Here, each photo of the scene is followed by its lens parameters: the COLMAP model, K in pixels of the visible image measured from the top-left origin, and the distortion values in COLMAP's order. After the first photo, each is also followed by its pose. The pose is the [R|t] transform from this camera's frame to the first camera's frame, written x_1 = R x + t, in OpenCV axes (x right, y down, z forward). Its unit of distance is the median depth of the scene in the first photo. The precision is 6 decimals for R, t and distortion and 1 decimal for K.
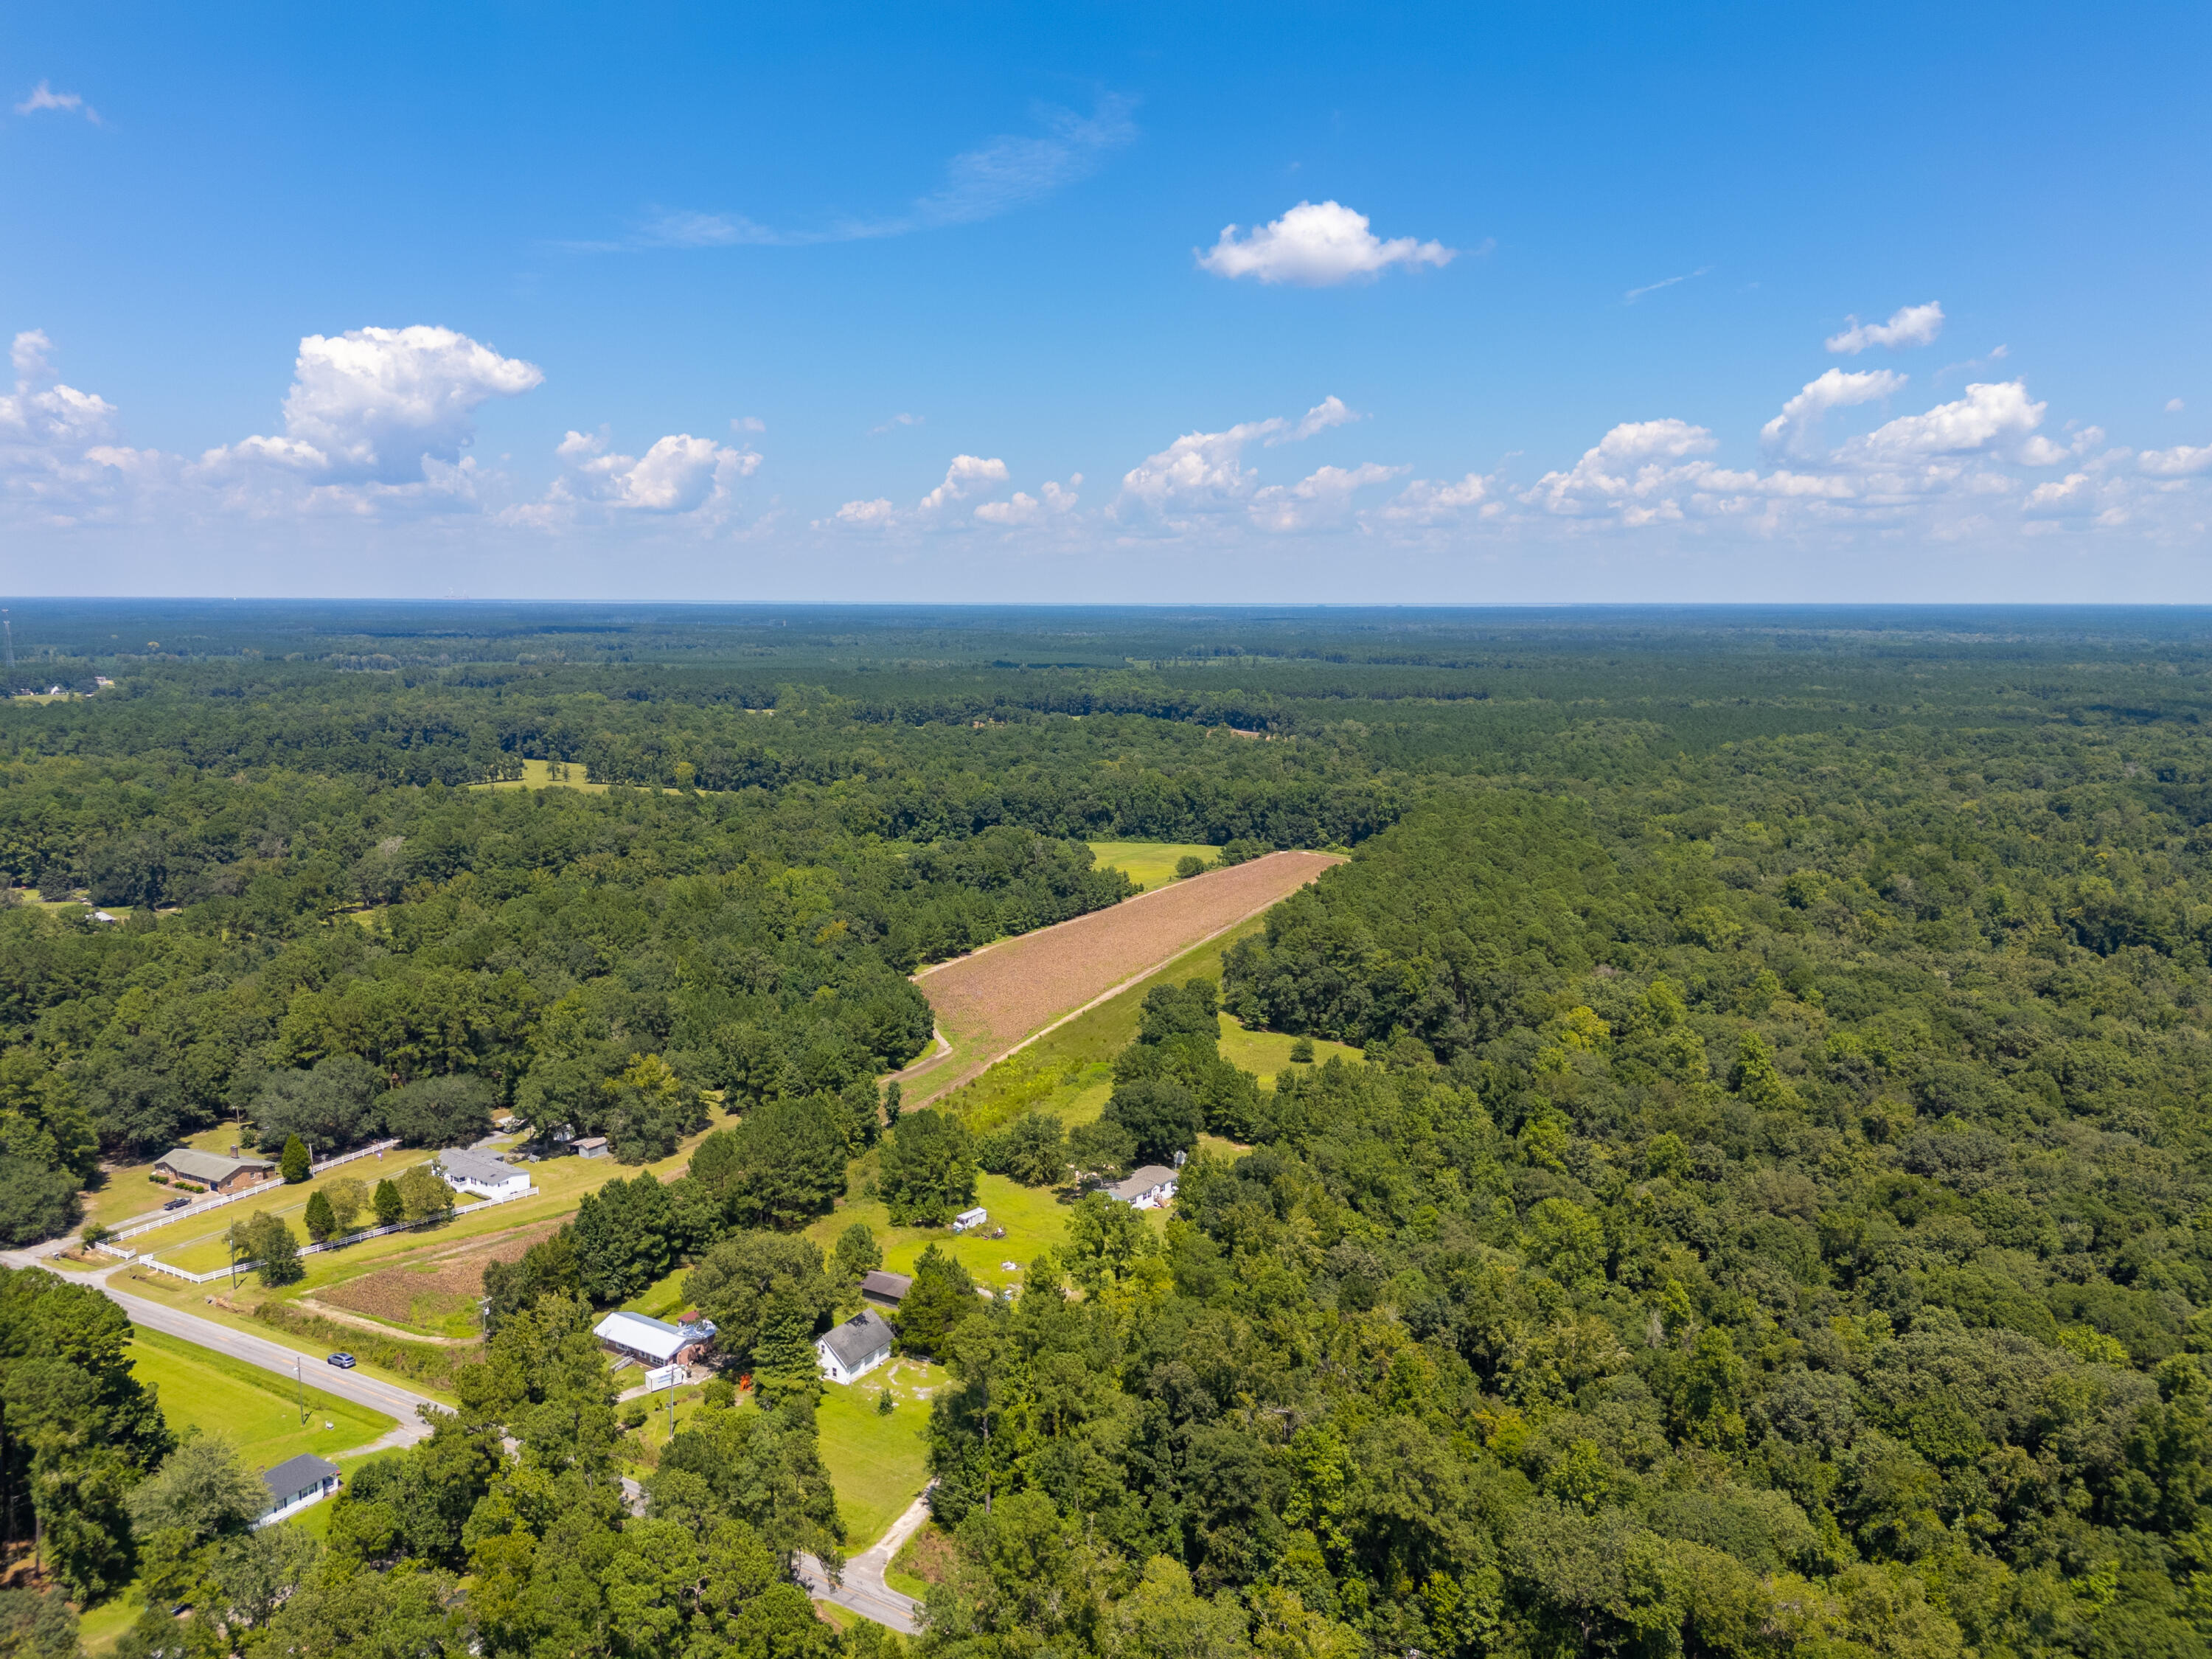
lens RADIAL K [[1615.5, 0, 1106.0], [0, 1615.5, 829.5], [0, 0, 1]] dist [0.061041, -0.080765]
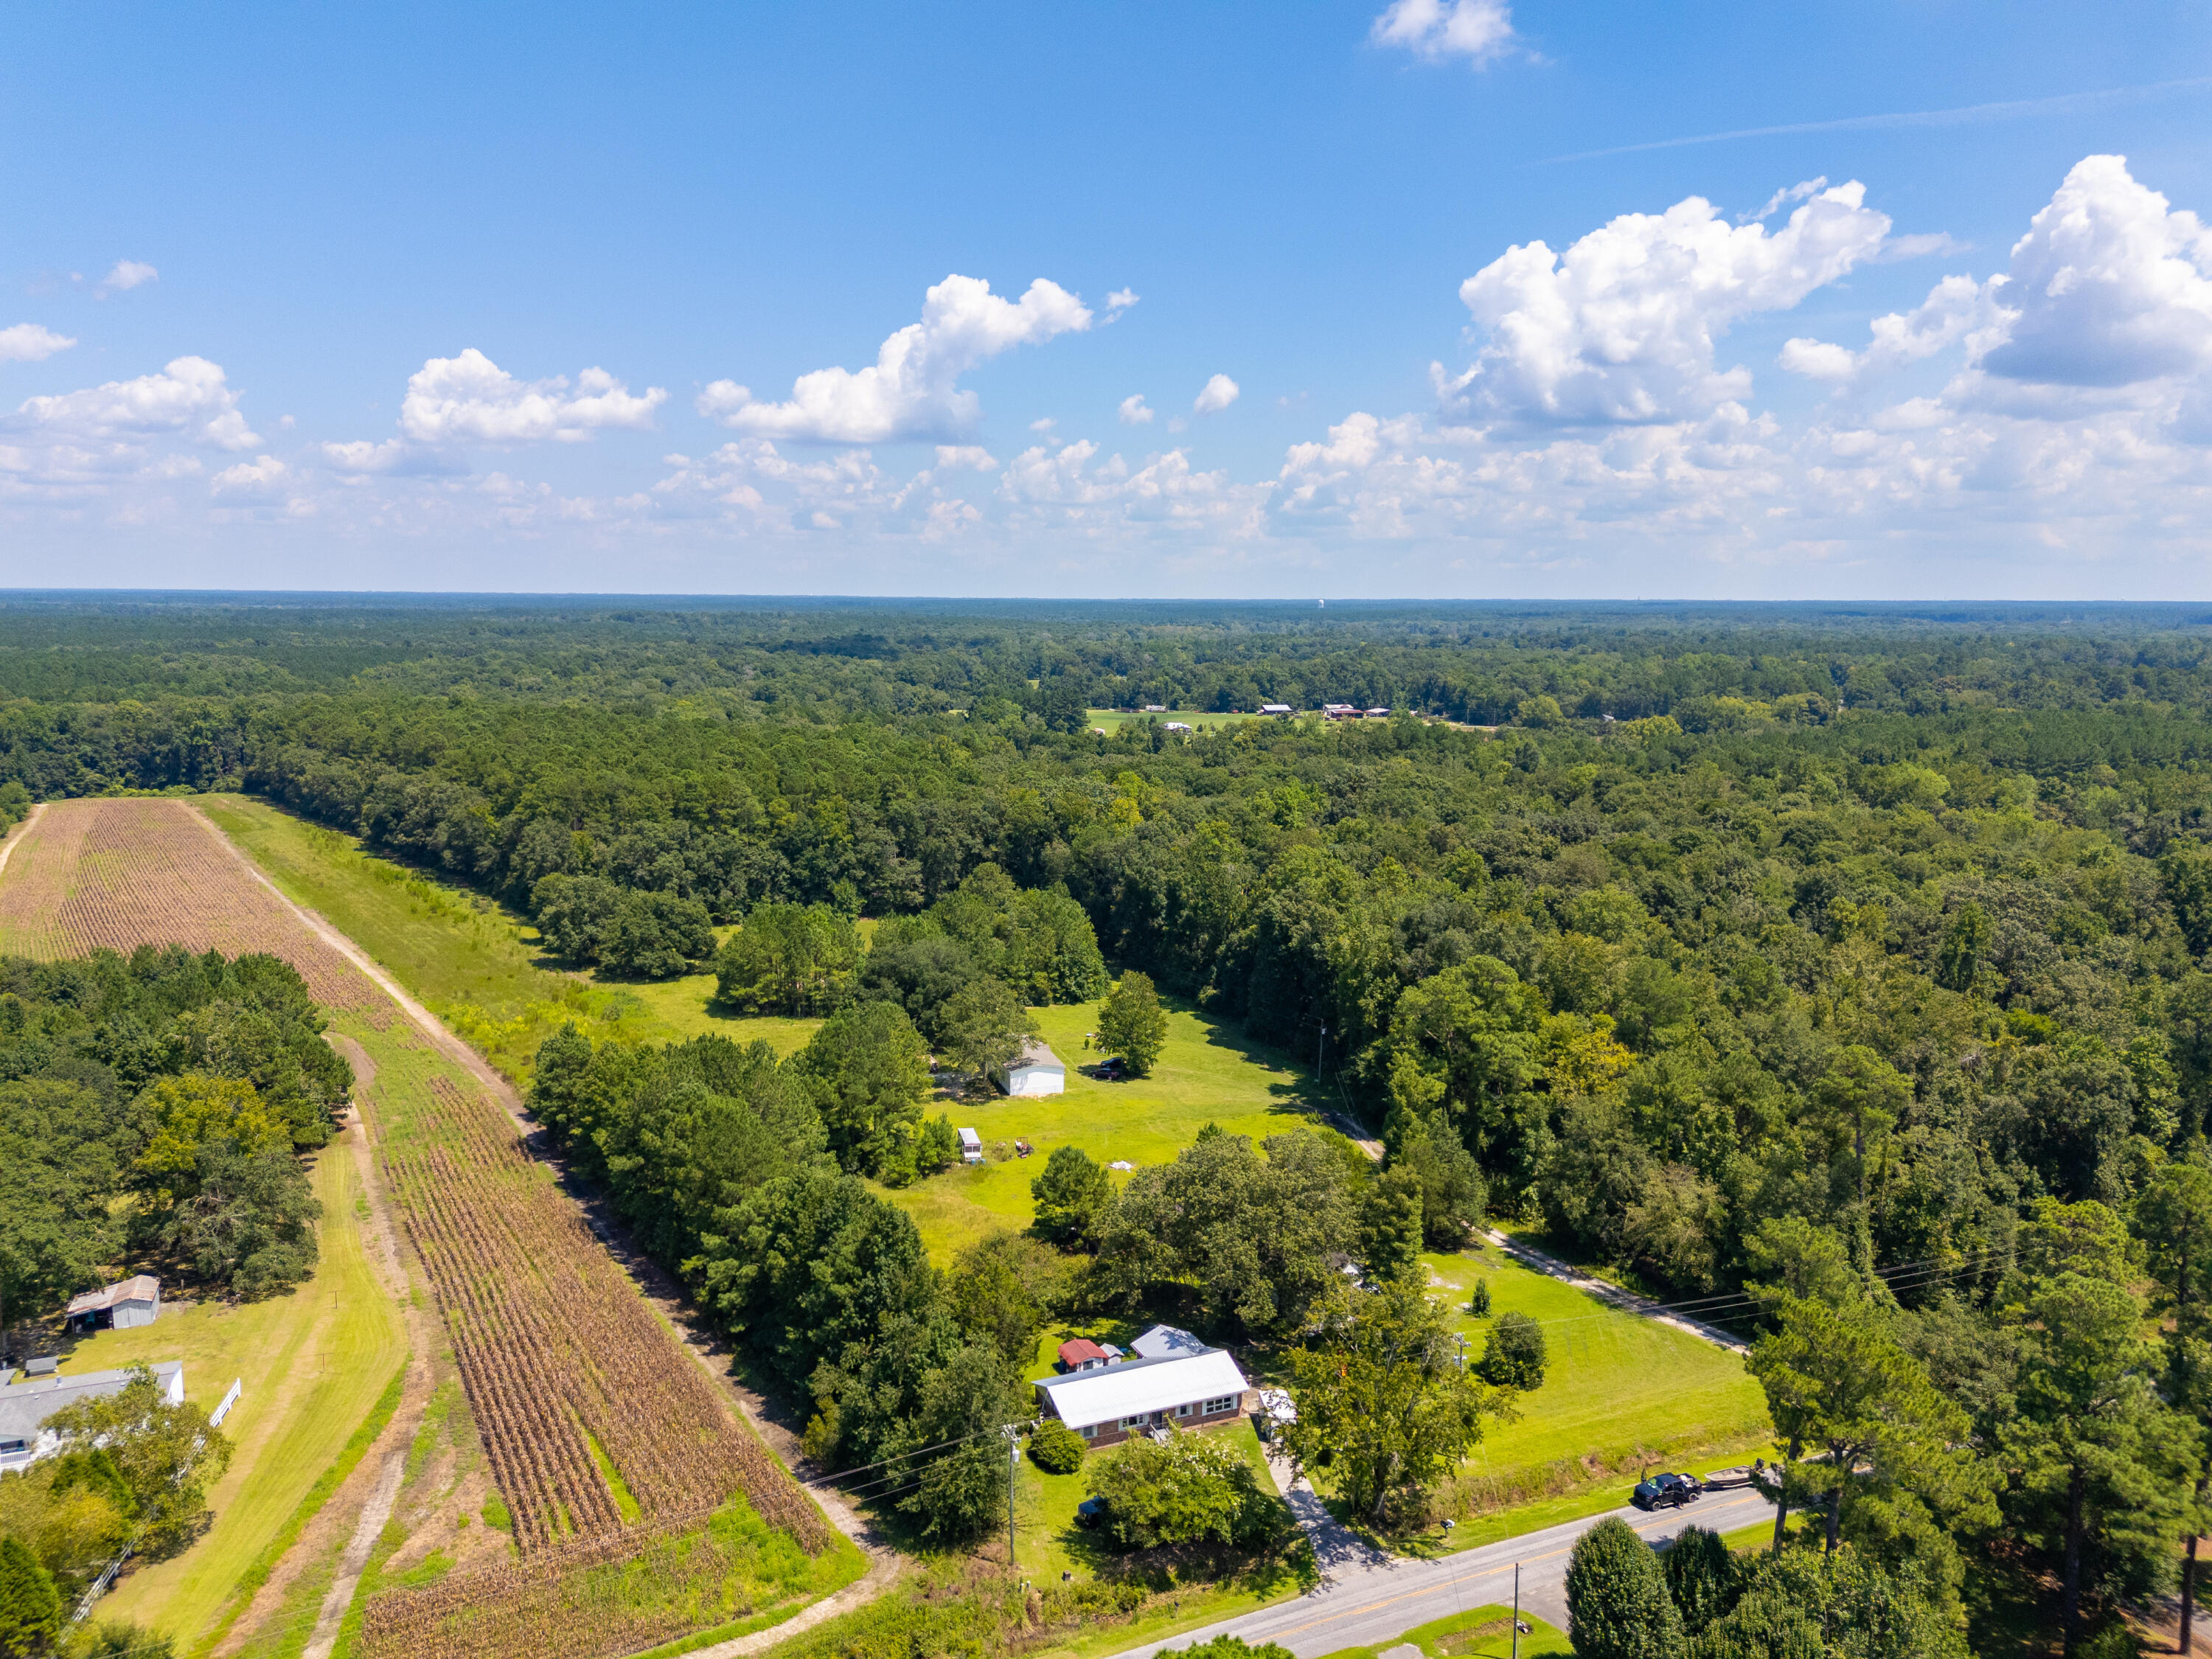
lens RADIAL K [[1618.5, 0, 1108.1], [0, 1618.5, 874.3], [0, 0, 1]] dist [0.080989, -0.076080]
pose [[0.545184, -0.142744, 0.826074, -0.603811], [0.115738, 0.988777, 0.094475, 0.077746], [-0.830288, 0.044102, 0.555586, 0.598720]]
